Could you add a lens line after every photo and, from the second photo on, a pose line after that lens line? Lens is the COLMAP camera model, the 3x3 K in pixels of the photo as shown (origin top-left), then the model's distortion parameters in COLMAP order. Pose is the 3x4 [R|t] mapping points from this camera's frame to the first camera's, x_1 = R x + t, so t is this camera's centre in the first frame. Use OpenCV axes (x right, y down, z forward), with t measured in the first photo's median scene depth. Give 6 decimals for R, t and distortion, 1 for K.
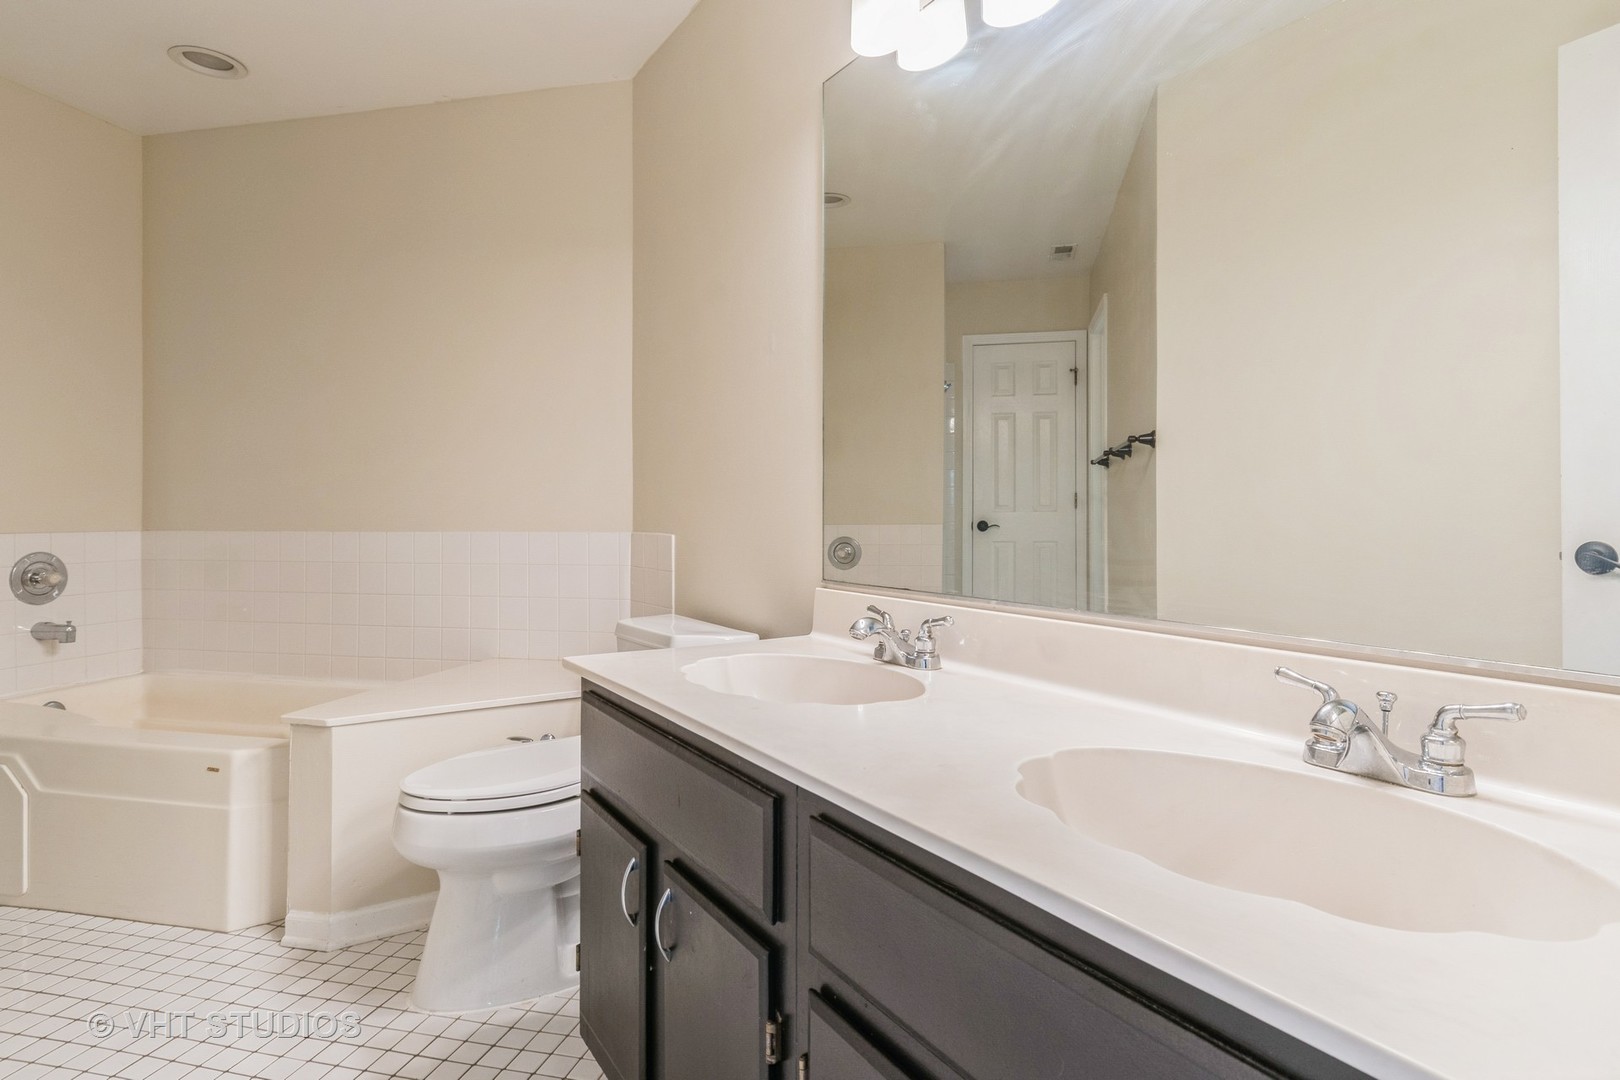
lens RADIAL K [[858.1, 0, 815.7], [0, 858.1, 505.6], [0, 0, 1]] dist [0.000762, -0.000335]
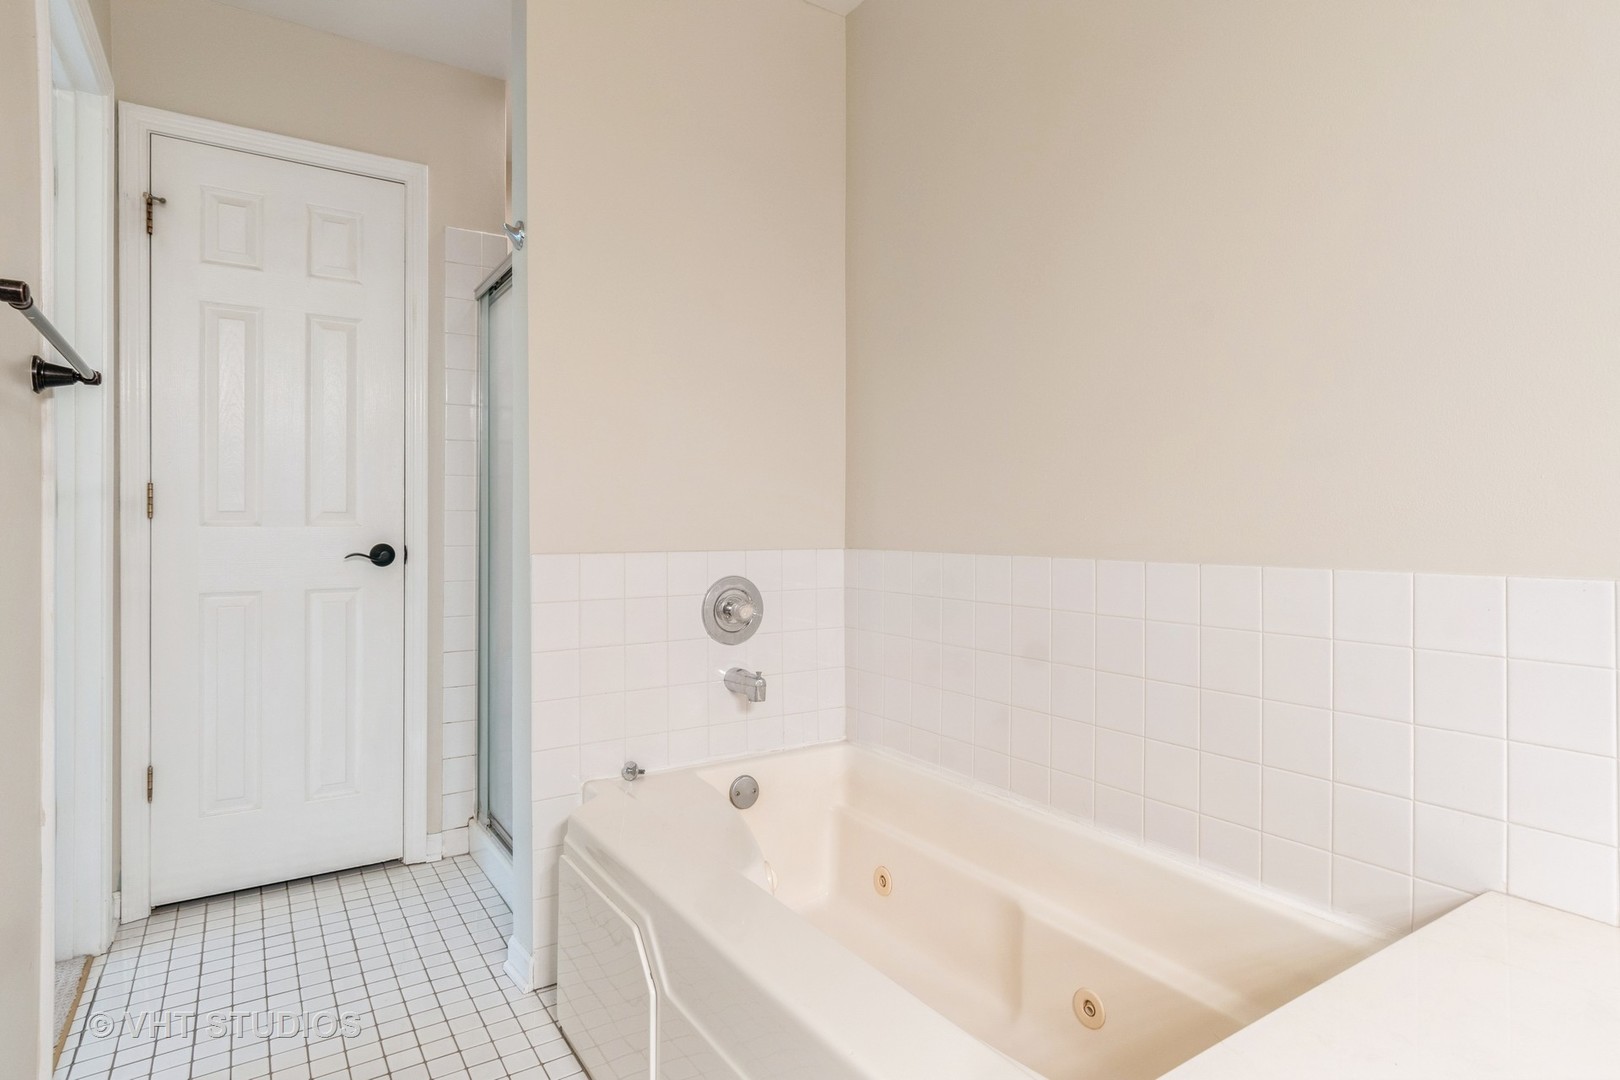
lens RADIAL K [[858.1, 0, 815.7], [0, 858.1, 505.6], [0, 0, 1]] dist [0.000762, -0.000335]
pose [[0.729381, -0.011601, -0.684009, -0.321170], [-0.002987, 0.999793, -0.020142, 0.007243], [0.684101, 0.016734, 0.729196, 0.480826]]
